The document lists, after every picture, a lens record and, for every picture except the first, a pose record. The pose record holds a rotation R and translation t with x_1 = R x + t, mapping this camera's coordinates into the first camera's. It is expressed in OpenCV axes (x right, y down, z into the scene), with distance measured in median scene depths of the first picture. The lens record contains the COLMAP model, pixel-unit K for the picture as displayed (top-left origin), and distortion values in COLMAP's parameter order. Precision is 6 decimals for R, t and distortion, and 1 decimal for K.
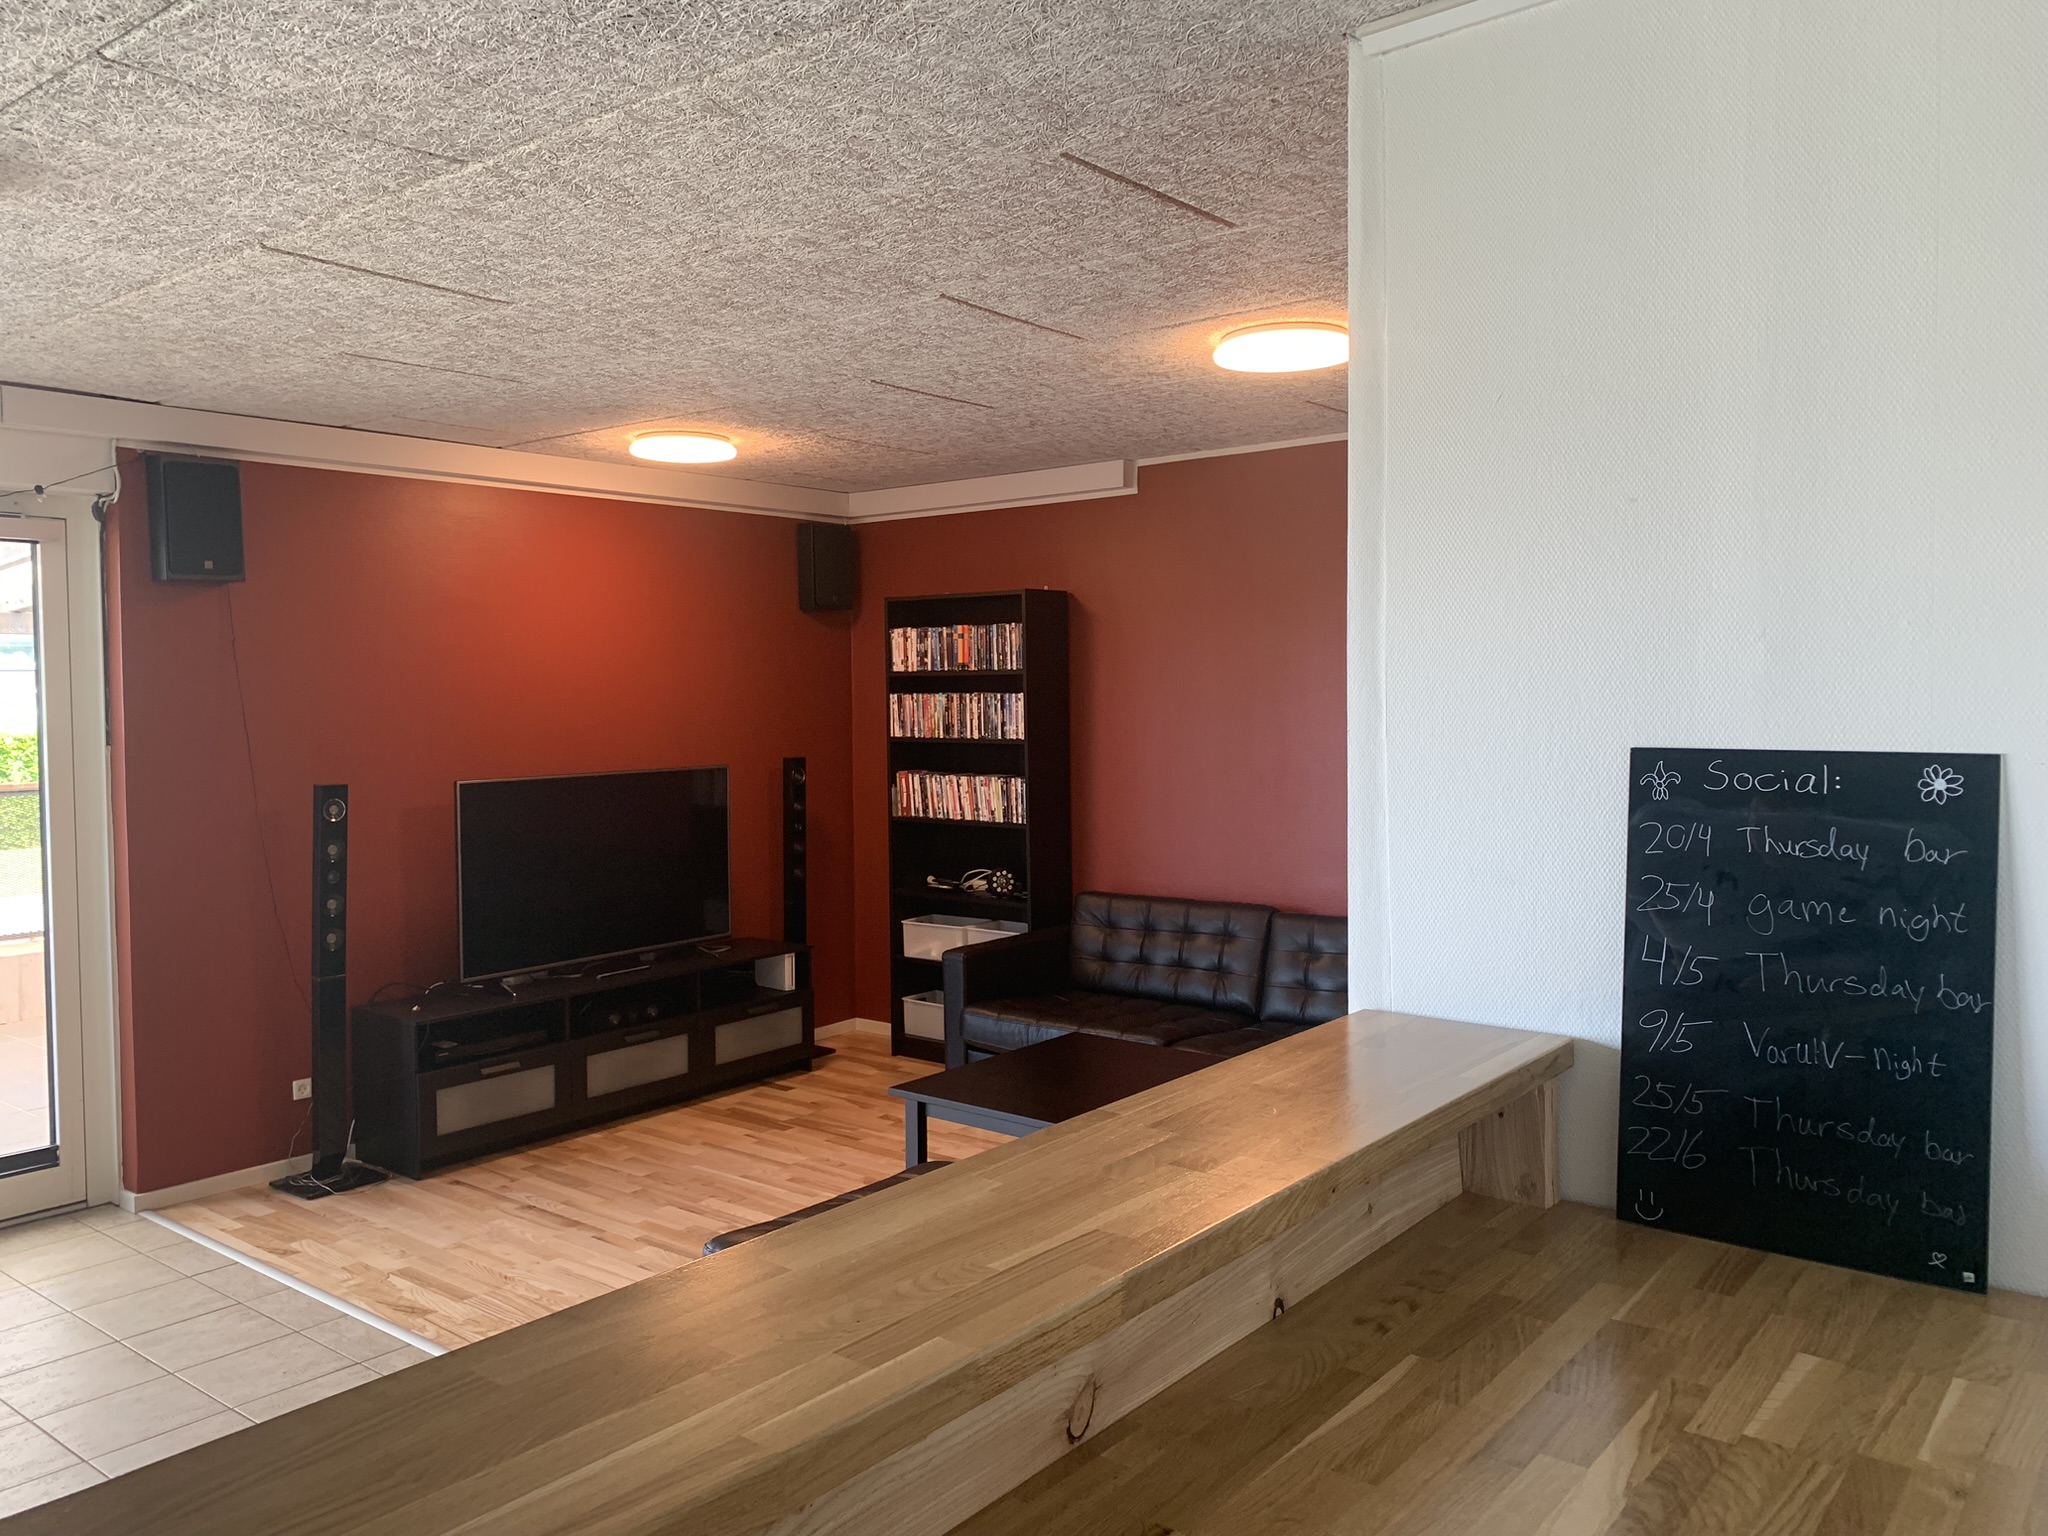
lens RADIAL K [[1564.1, 0, 1016.6], [0, 1564.1, 746.9], [0, 0, 1]] dist [0.186108, -0.341009]
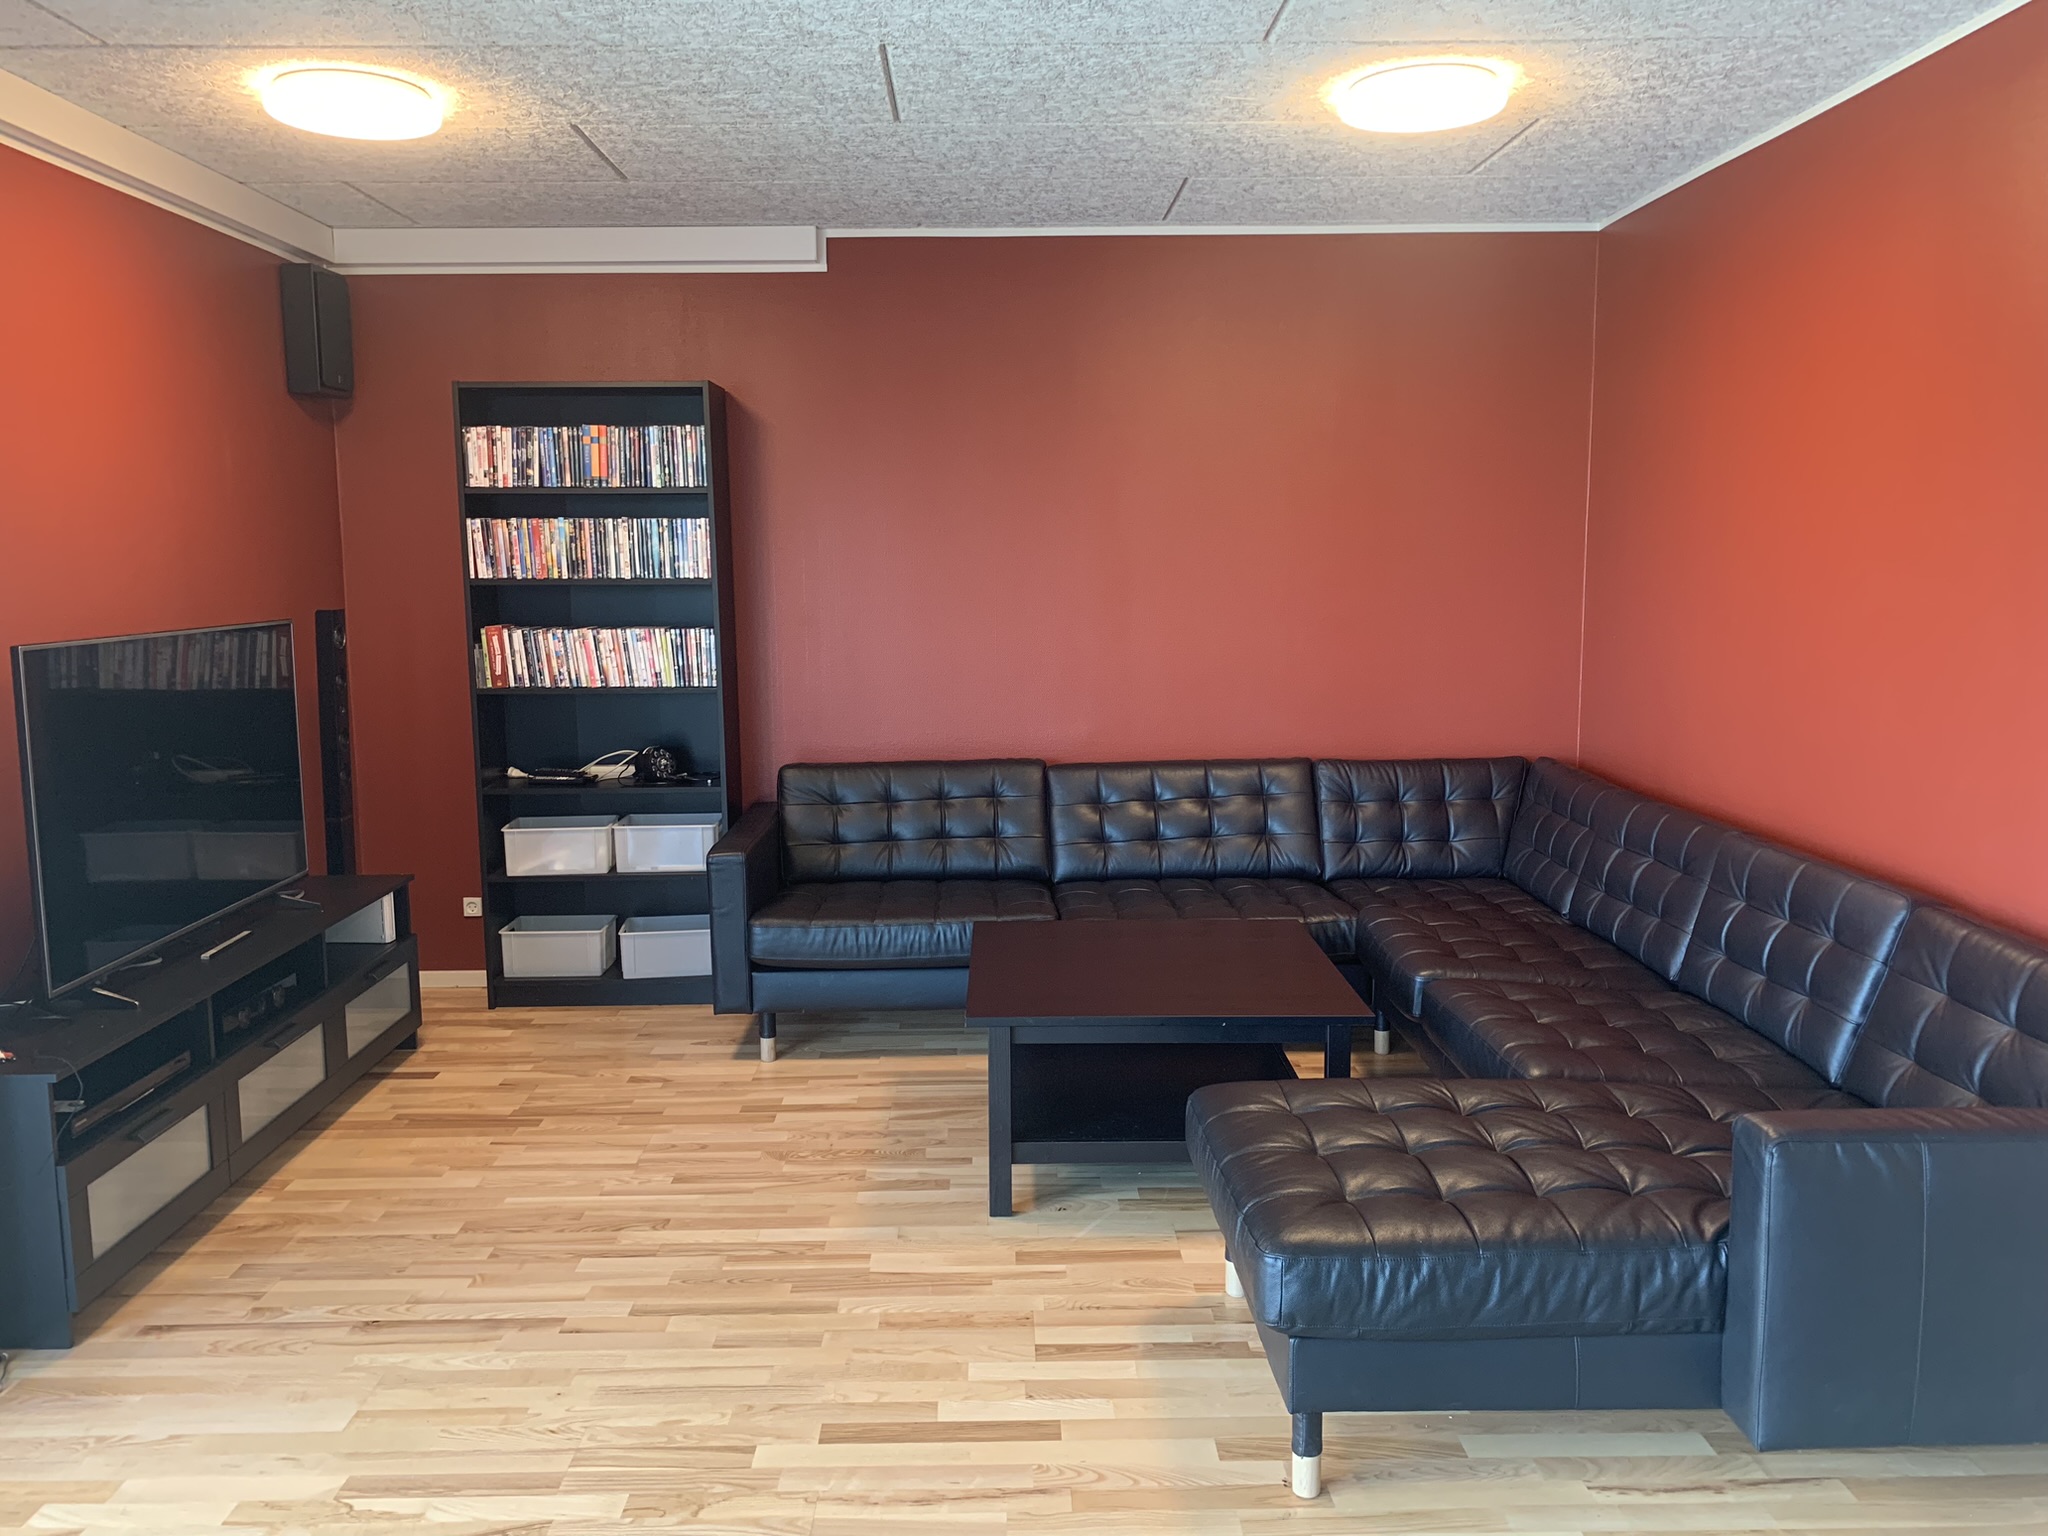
lens RADIAL K [[1544.3, 0, 1024.0], [0, 1544.3, 768.0], [0, 0, 1]] dist [0.040895, -0.005174]
pose [[0.767072, -0.086256, 0.635736, -0.366154], [0.024058, 0.994091, 0.105849, 0.011214], [-0.641110, -0.065899, 0.764615, 0.296451]]
